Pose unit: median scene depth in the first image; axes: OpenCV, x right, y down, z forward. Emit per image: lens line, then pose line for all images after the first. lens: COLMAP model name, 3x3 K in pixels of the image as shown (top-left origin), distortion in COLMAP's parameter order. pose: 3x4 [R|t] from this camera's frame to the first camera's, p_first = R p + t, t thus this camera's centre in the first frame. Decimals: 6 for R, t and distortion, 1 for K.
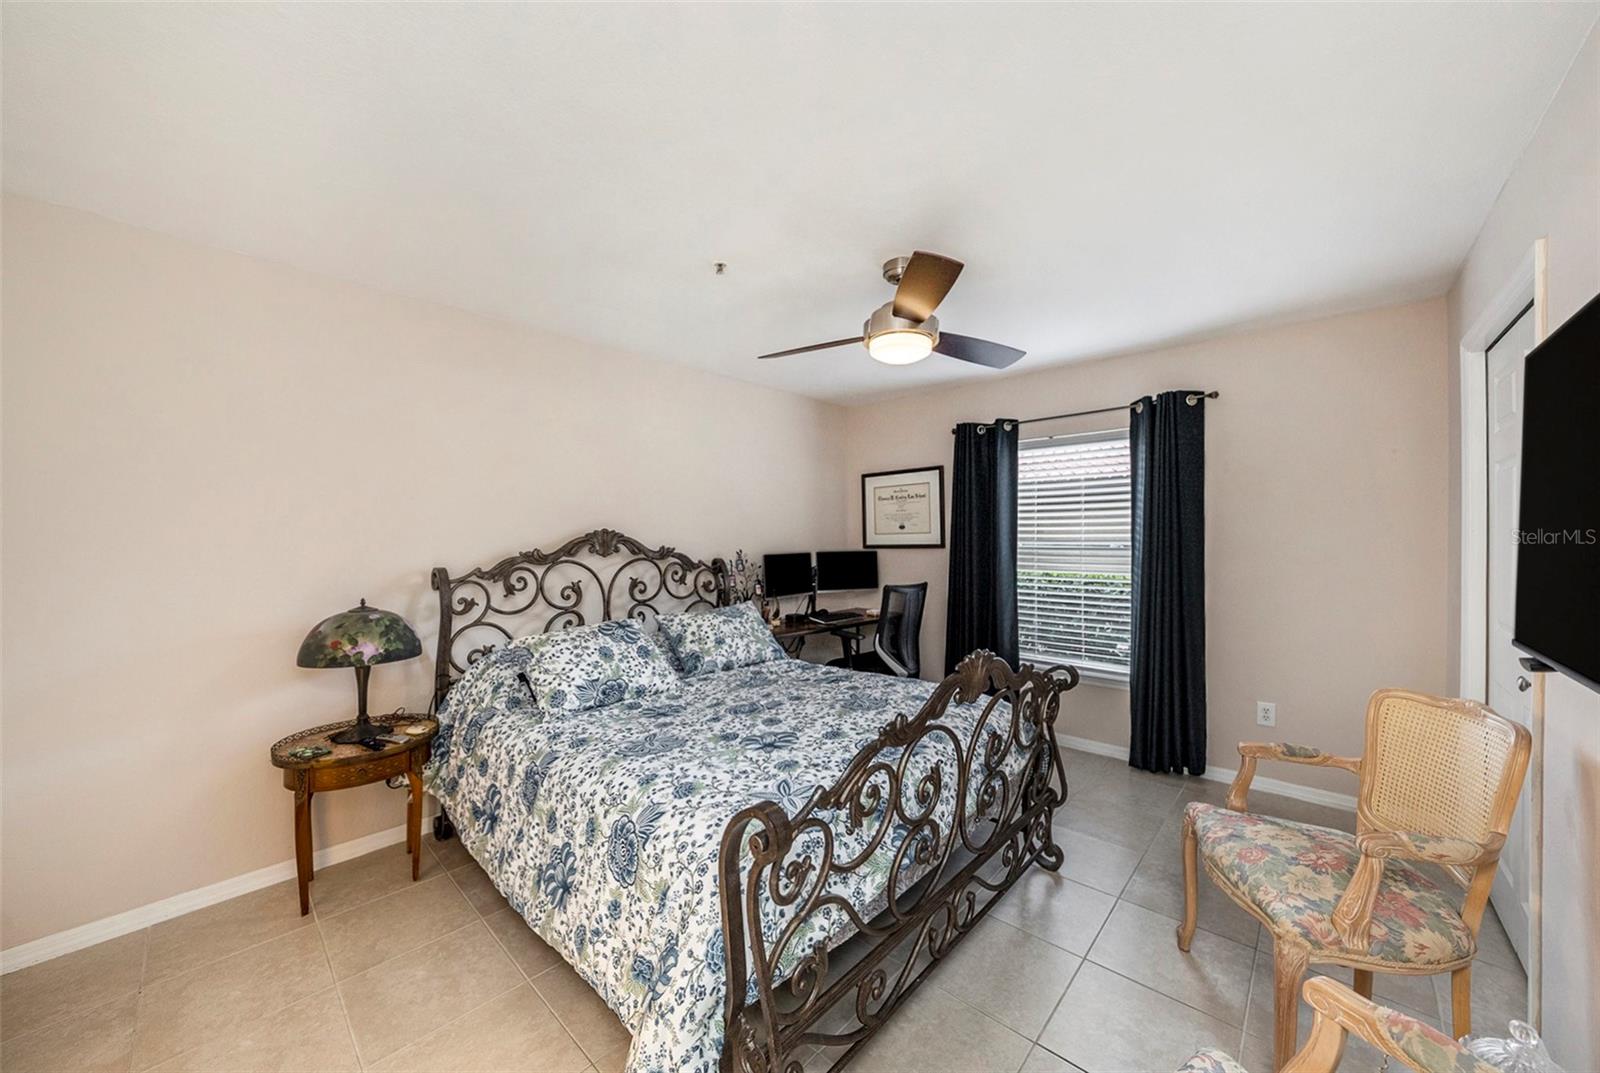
lens RADIAL K [[573.7, 0, 820.7], [0, 573.7, 539.3], [0, 0, 1]] dist [-0.036912, 0.005993]
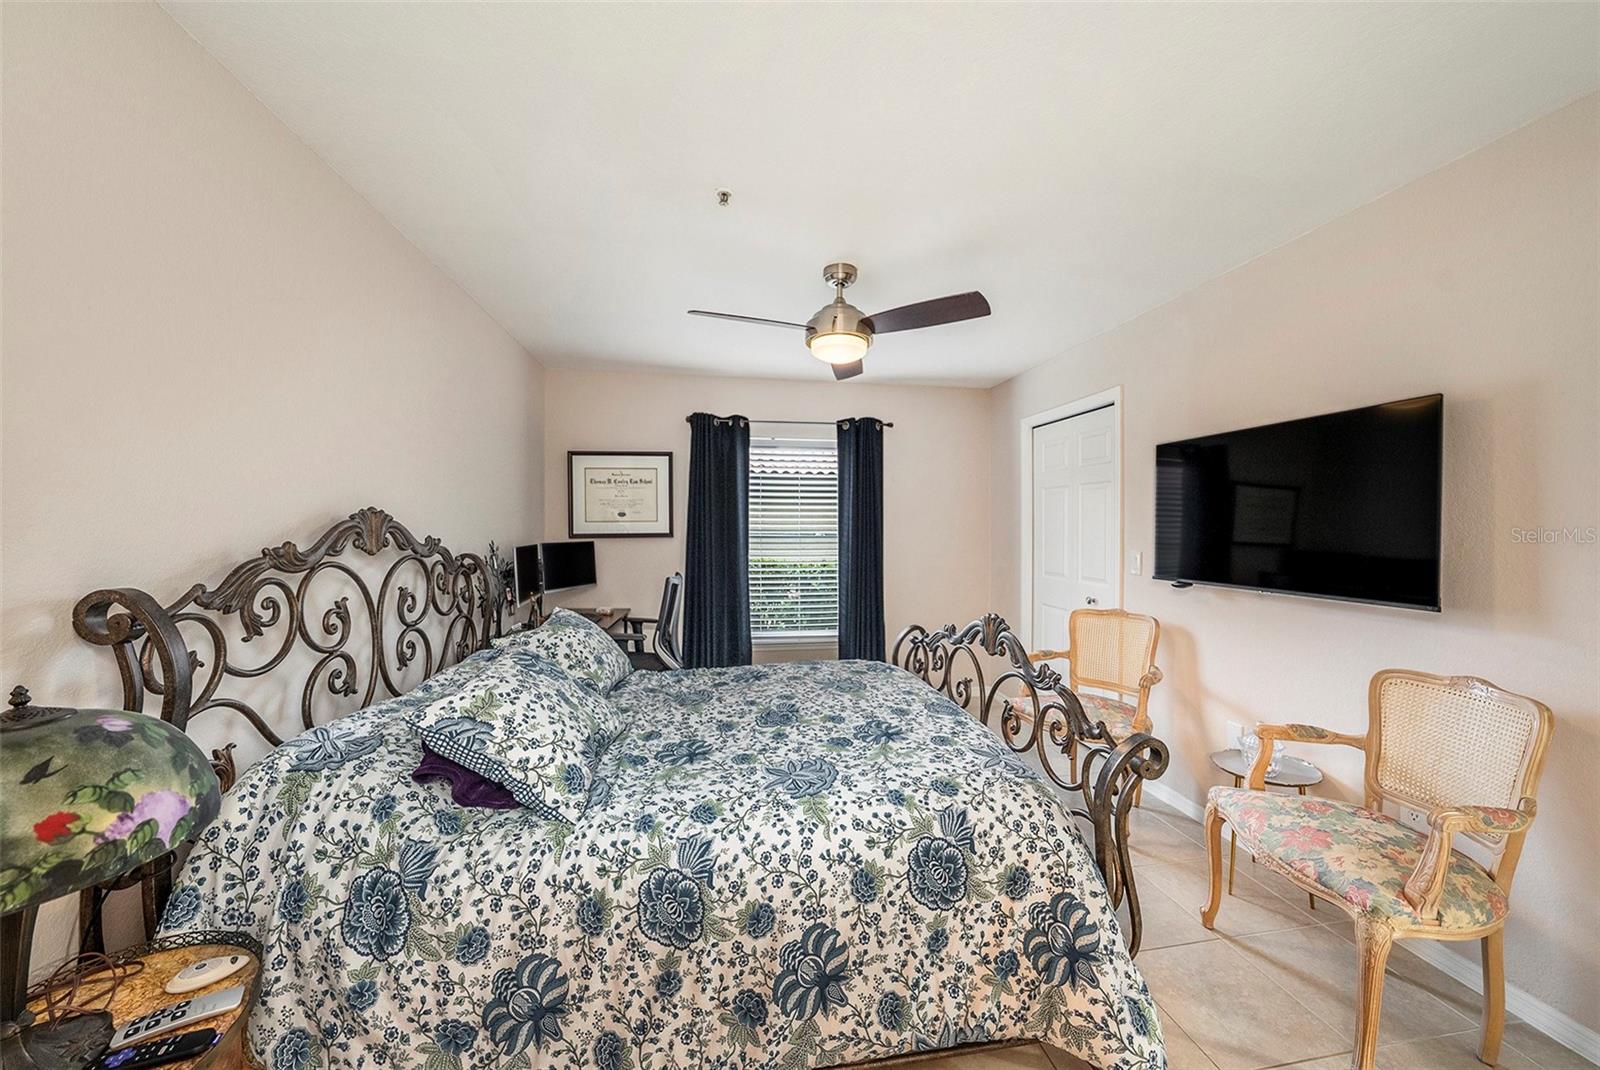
lens RADIAL K [[573.7, 0, 820.7], [0, 573.7, 537.8], [0, 0, 1]] dist [-0.036912, 0.005993]
pose [[0.618466, -0.006420, 0.785785, -0.566064], [-0.006198, 0.999896, 0.013047, 0.003055], [-0.785787, -0.012940, 0.618362, 0.288903]]
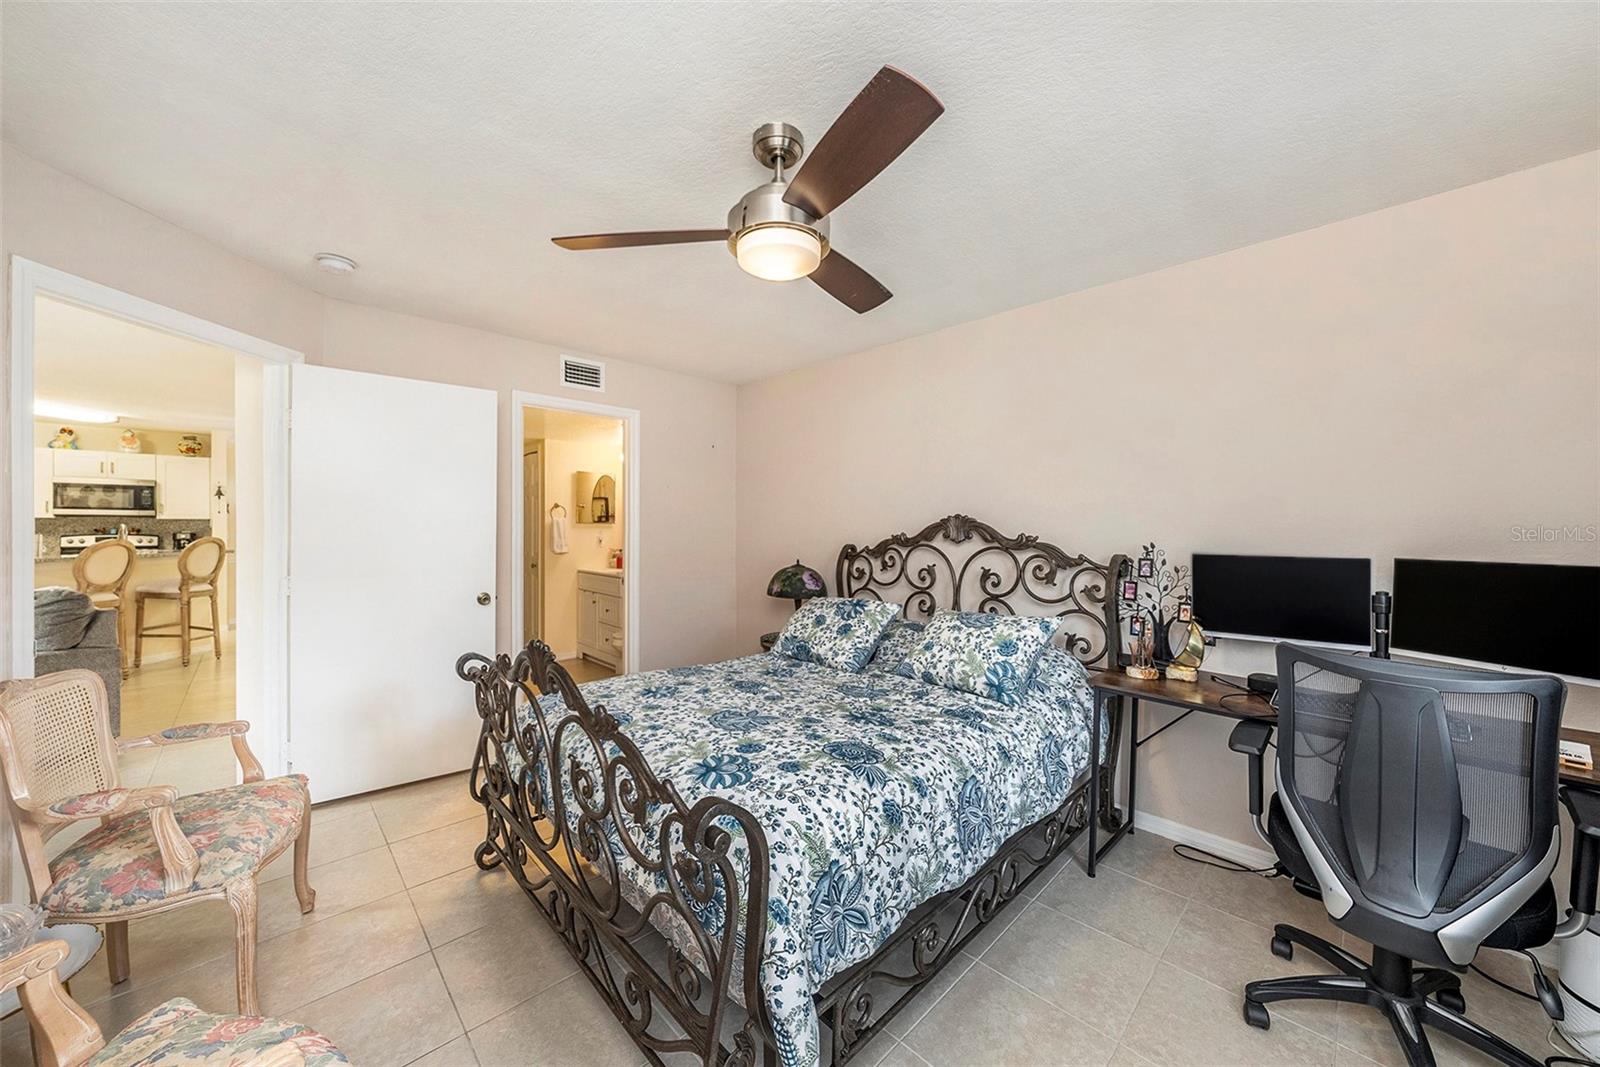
lens RADIAL K [[595.7, 0, 800.0], [0, 595.7, 533.5], [0, 0, 1]] dist [0.000218, 0.006867]
pose [[-0.102027, 0.015691, -0.994658, 0.681647], [-0.008013, 0.999830, 0.016595, -0.000237], [0.994749, 0.009663, -0.101884, 0.865773]]
